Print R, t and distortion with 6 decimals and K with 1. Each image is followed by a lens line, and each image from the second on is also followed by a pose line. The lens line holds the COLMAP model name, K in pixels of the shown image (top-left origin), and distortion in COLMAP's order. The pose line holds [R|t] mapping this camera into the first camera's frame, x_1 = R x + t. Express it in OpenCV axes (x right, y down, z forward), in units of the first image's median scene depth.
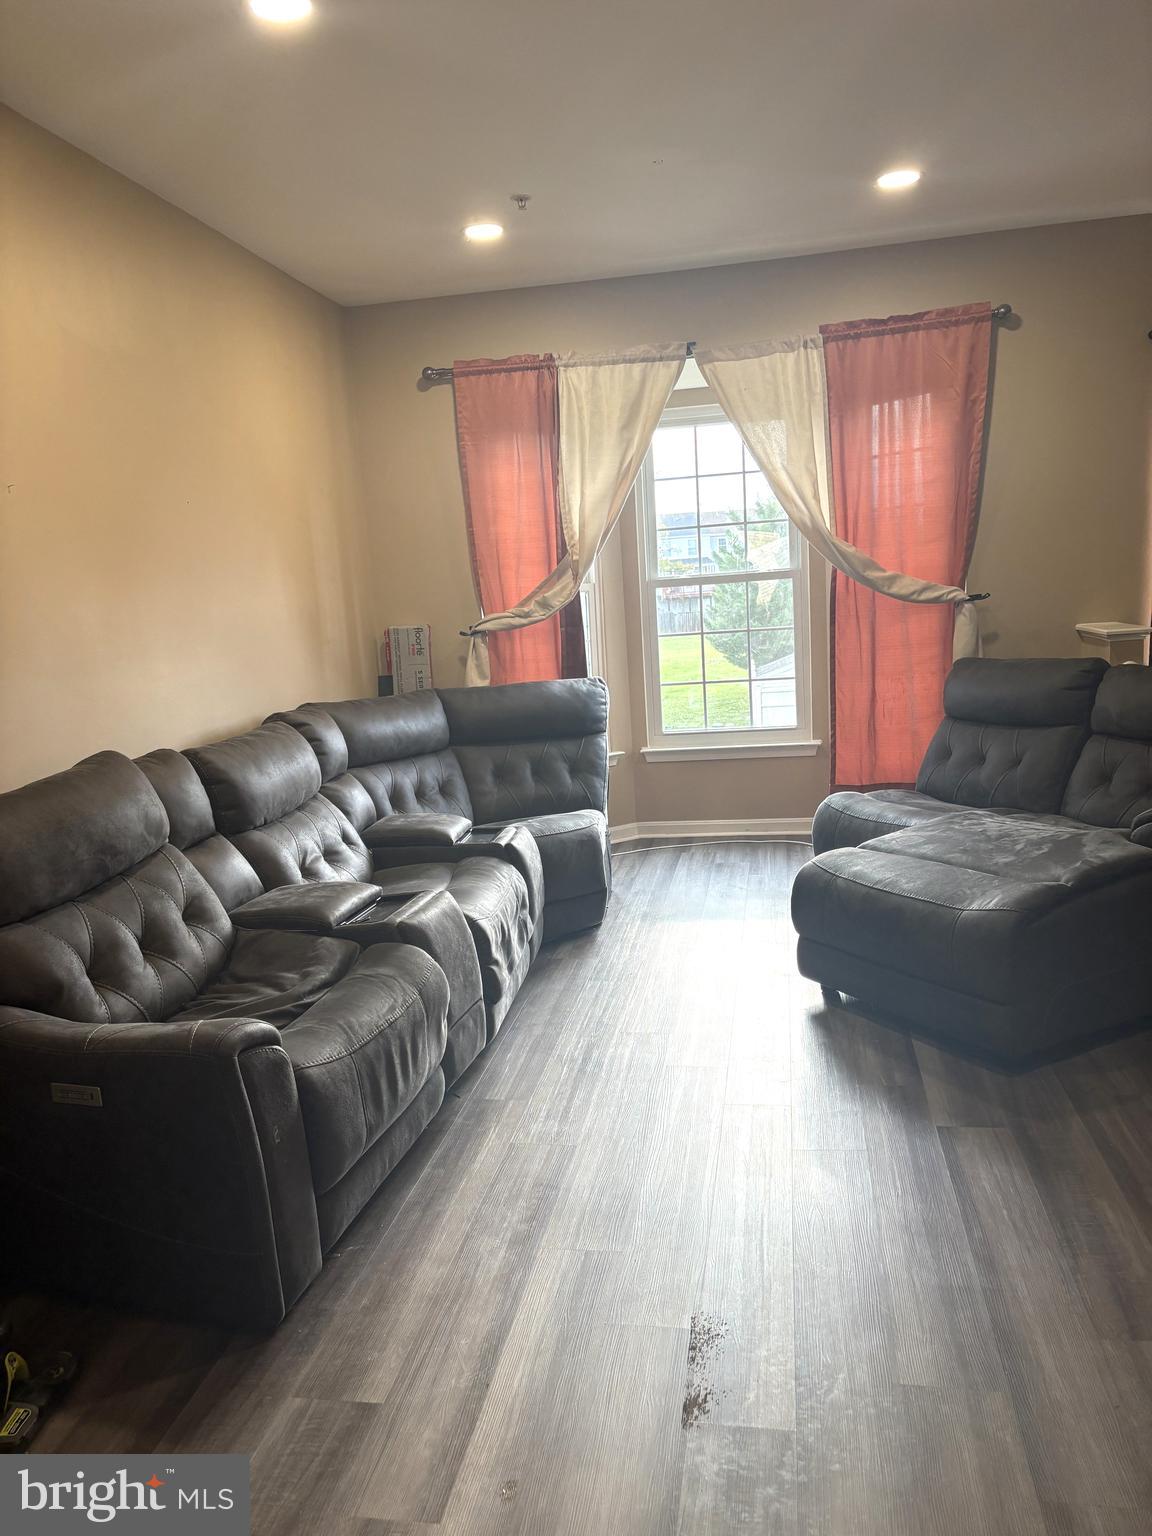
lens RADIAL K [[1131.2, 0, 576.0], [0, 1131.2, 768.0], [0, 0, 1]] dist [0.122966, -0.272567]
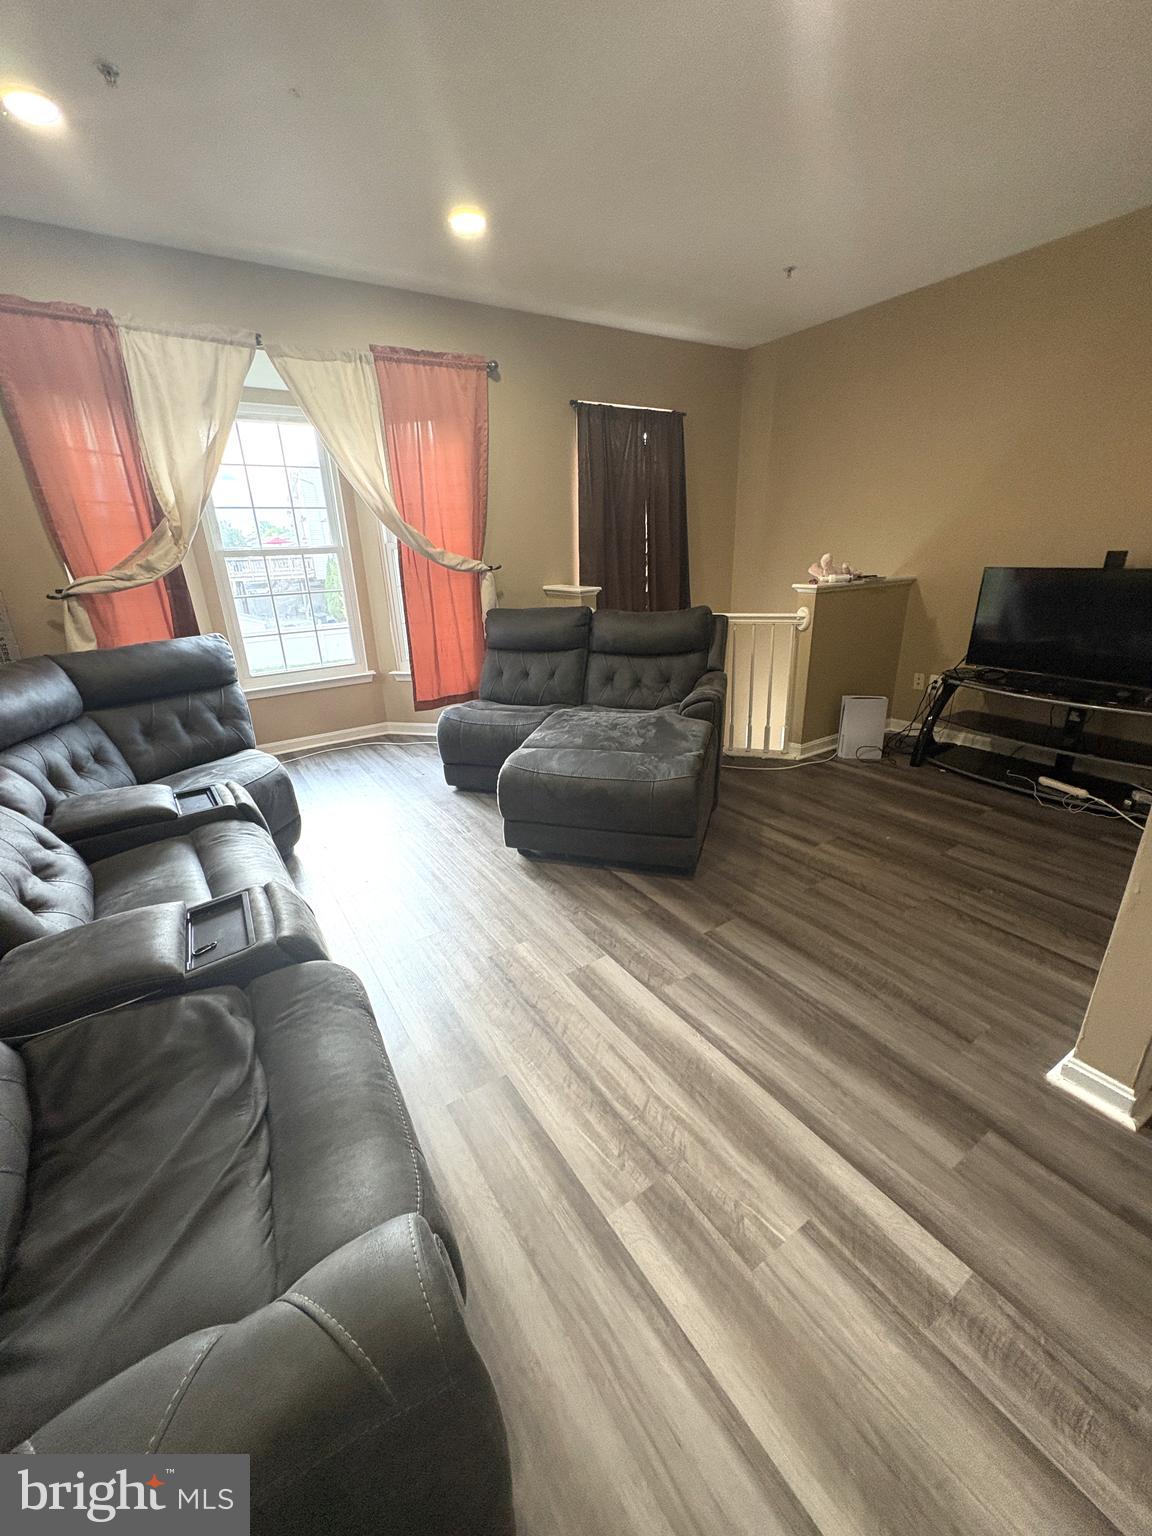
lens RADIAL K [[605.9, 0, 576.0], [0, 605.9, 768.0], [0, 0, 1]] dist [-0.000898, -0.000090]
pose [[0.735695, -0.197466, 0.647889, -0.144928], [0.094991, 0.977185, 0.189966, -0.031031], [-0.670619, -0.078213, 0.737667, 0.304422]]
